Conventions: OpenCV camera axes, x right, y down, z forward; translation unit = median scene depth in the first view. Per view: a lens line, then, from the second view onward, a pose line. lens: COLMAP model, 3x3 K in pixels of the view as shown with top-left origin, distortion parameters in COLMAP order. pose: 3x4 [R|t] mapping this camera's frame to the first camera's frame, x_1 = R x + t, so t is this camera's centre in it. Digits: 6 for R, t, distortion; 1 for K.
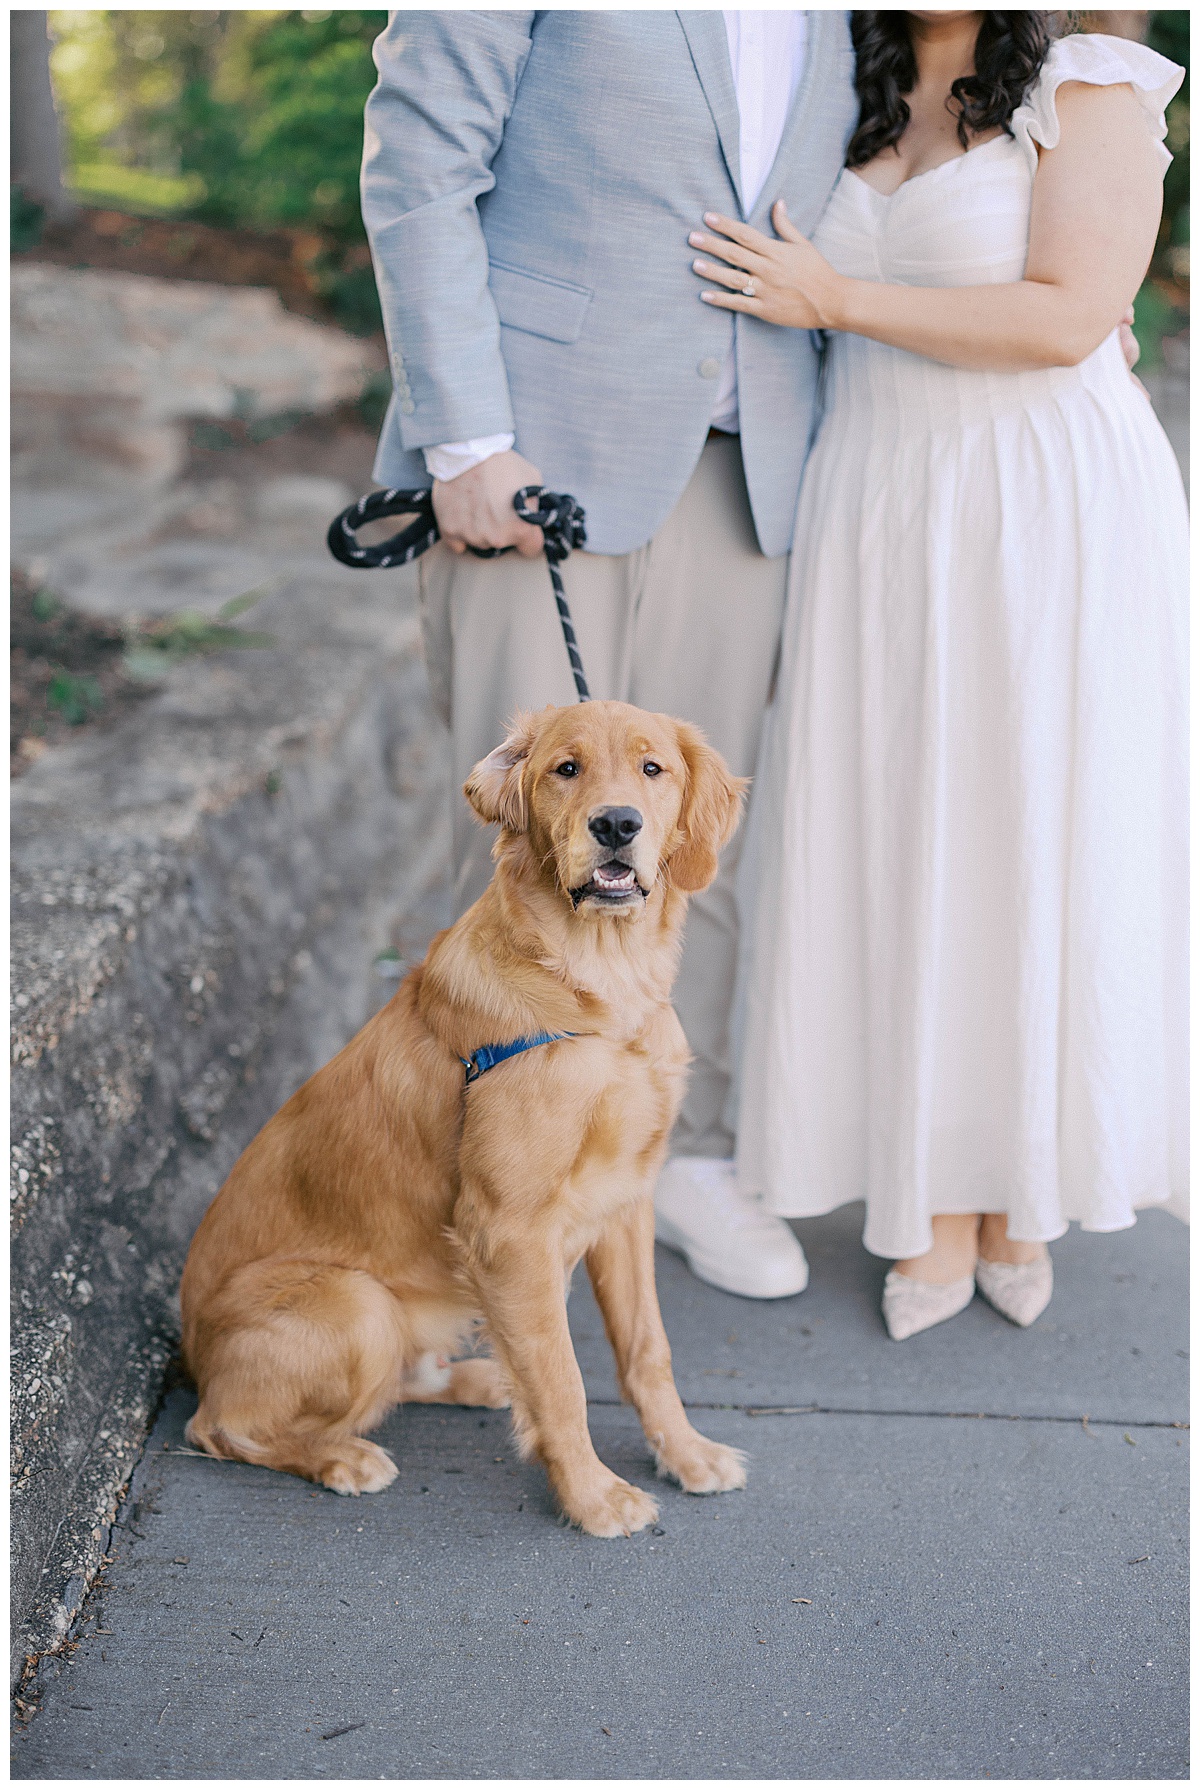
lens RADIAL K [[2427.2, 0, 600.0], [0, 2427.2, 895.0], [0, 0, 1]] dist [0.009180, 0.019703]
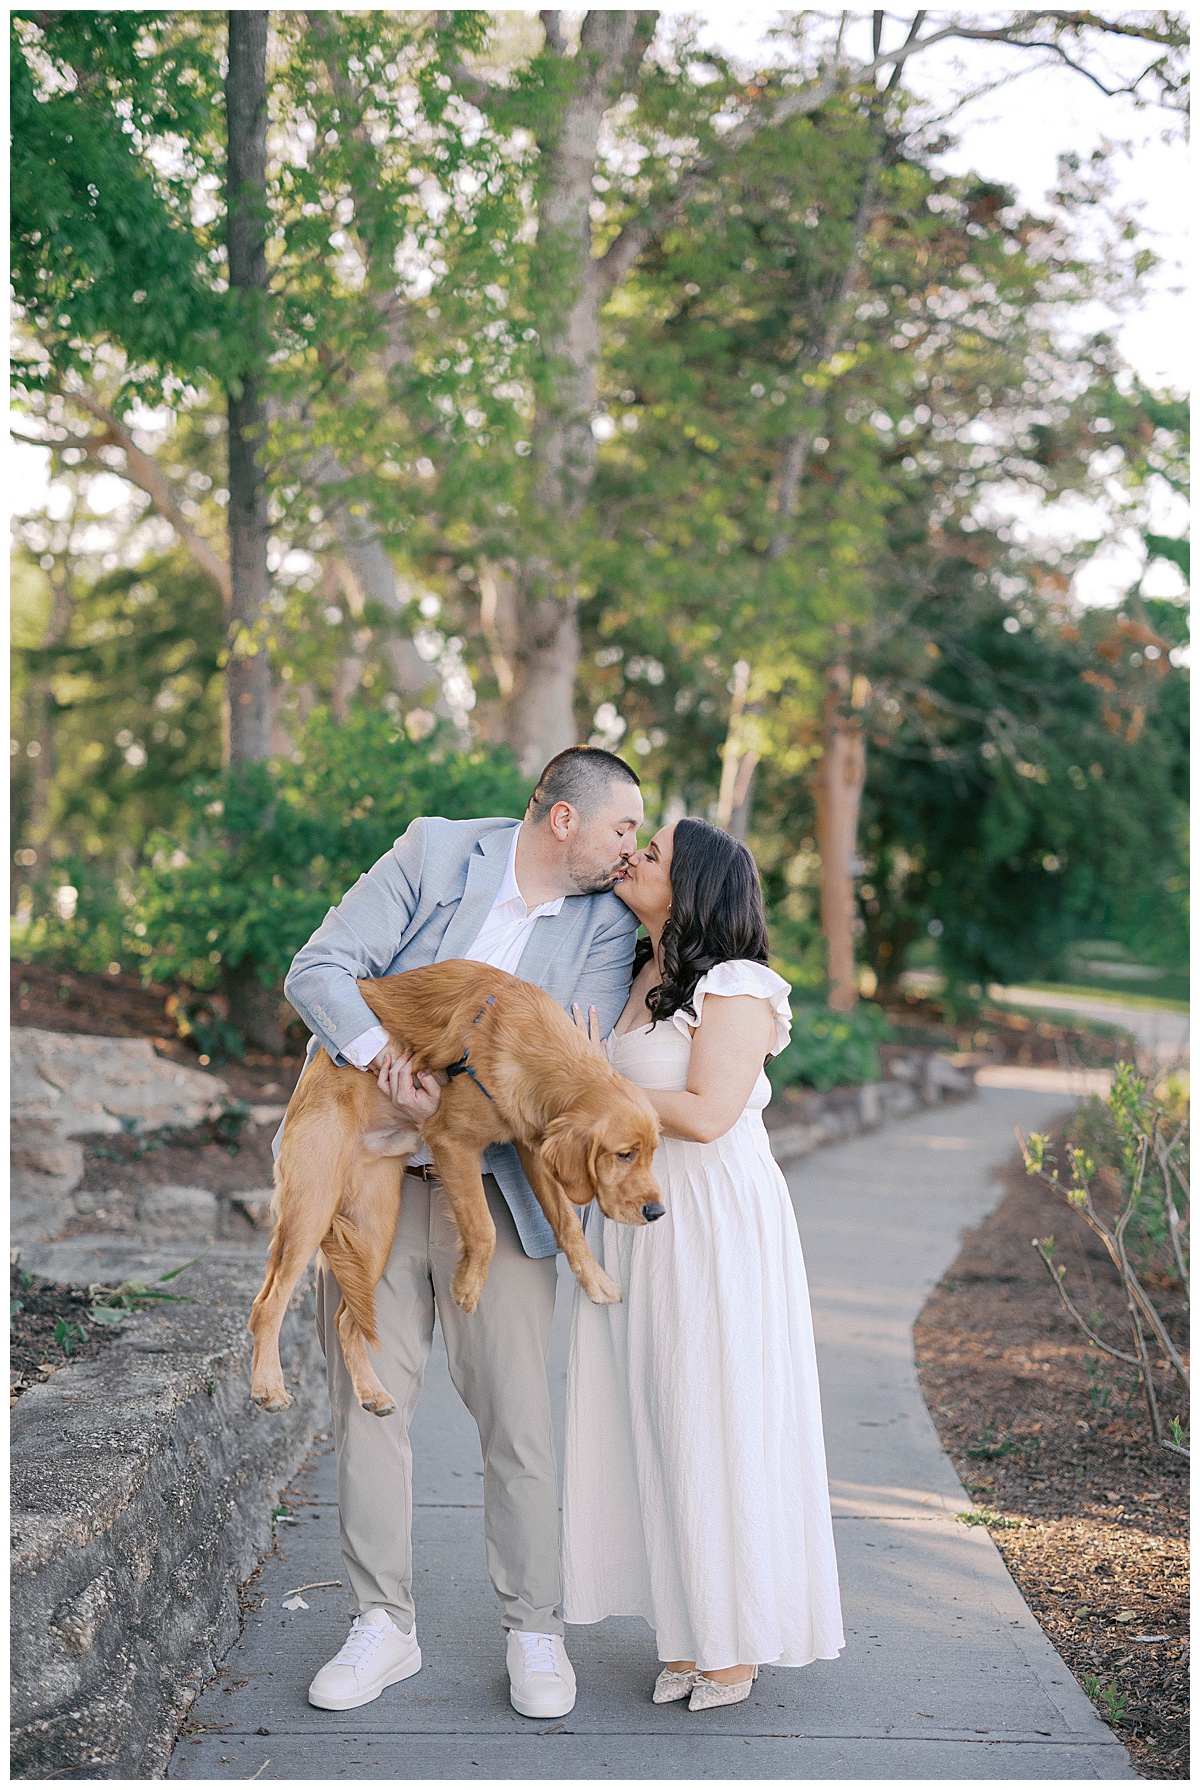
lens RADIAL K [[2423.1, 0, 595.7], [0, 2423.1, 871.1], [0, 0, 1]] dist [0.010210, -0.013627]
pose [[0.996342, 0.001635, 0.085438, -0.033557], [0.023253, 0.956902, -0.289478, 0.119048], [-0.082229, 0.290406, 0.953364, -0.742580]]
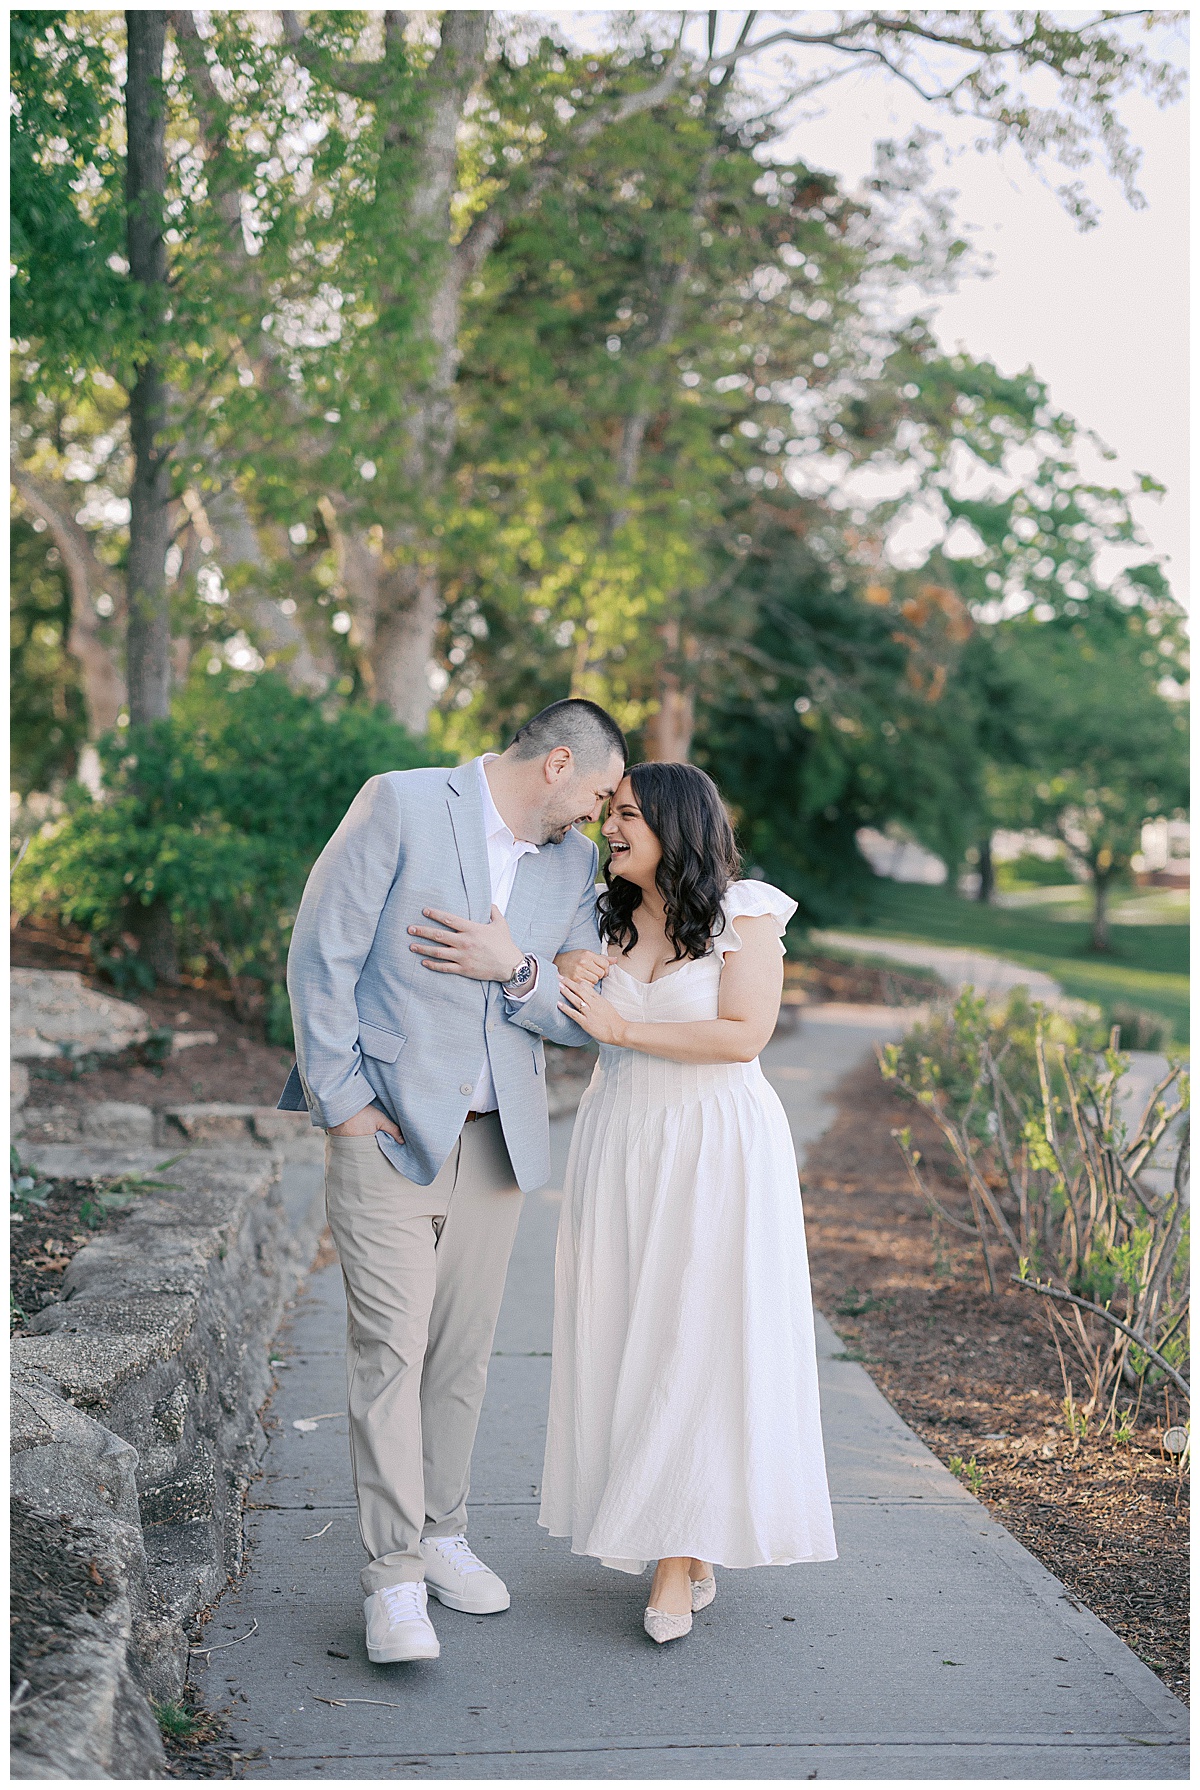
lens RADIAL K [[2425.0, 0, 599.7], [0, 2425.0, 843.8], [0, 0, 1]] dist [0.005808, 0.037483]
pose [[0.985662, 0.003480, 0.168697, -0.217171], [0.043953, 0.959976, -0.276611, 0.232339], [-0.162908, 0.280059, 0.946059, -1.124653]]
